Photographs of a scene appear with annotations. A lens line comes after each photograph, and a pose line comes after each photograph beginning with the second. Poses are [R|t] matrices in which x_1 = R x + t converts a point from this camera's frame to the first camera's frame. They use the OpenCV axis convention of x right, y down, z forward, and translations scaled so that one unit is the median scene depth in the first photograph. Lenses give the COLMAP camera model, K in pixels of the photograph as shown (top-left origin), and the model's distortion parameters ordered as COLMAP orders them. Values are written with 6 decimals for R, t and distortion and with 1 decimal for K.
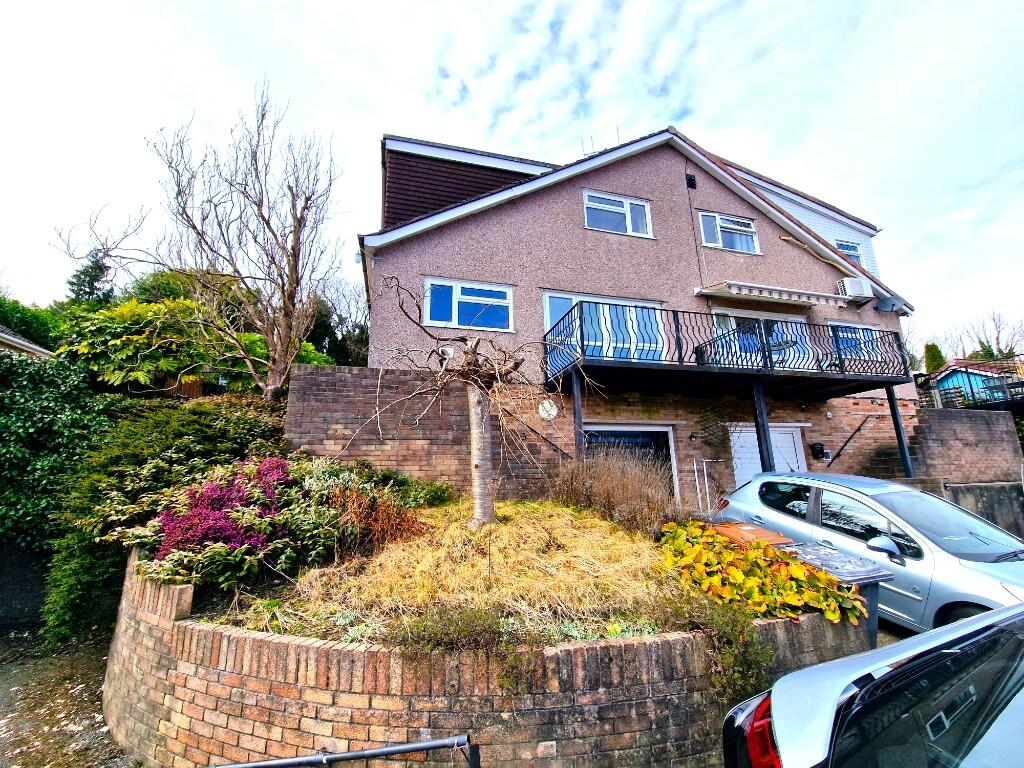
lens RADIAL K [[426.3, 0, 518.4], [0, 426.3, 383.0], [0, 0, 1]] dist [-0.002348, -0.000533]
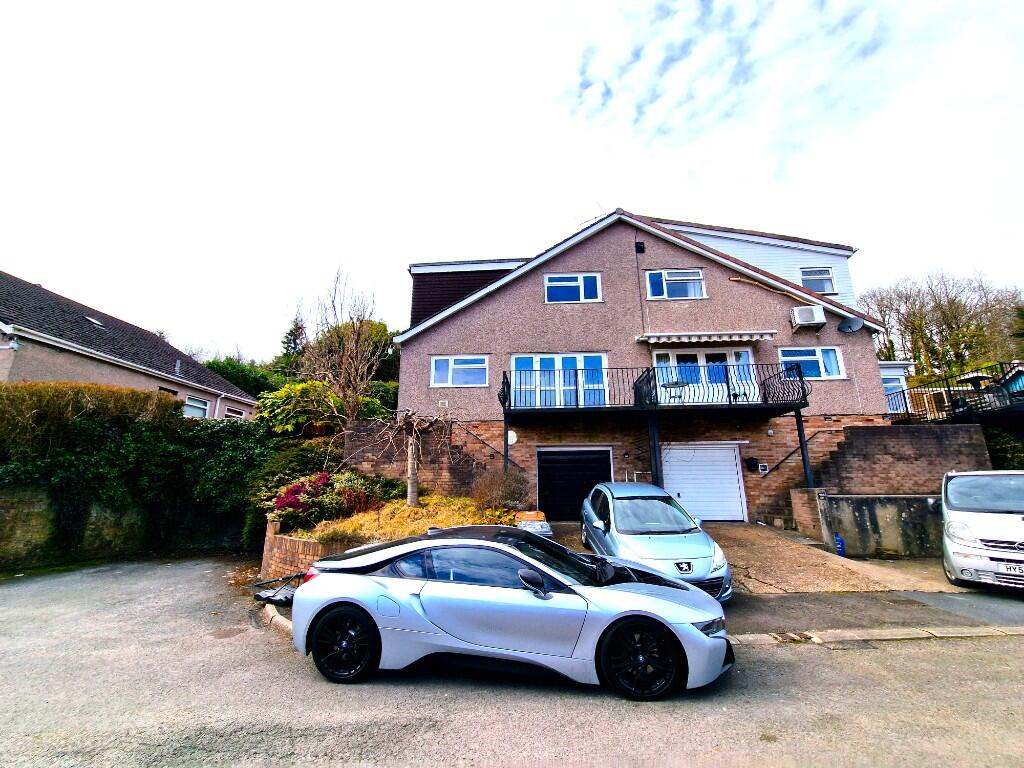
lens RADIAL K [[426.3, 0, 518.4], [0, 426.3, 383.0], [0, 0, 1]] dist [-0.002348, -0.000533]
pose [[0.944039, -0.062554, -0.323848, 0.532543], [0.059444, 0.998041, -0.019495, -0.087724], [0.324434, -0.000847, 0.945908, -0.354371]]
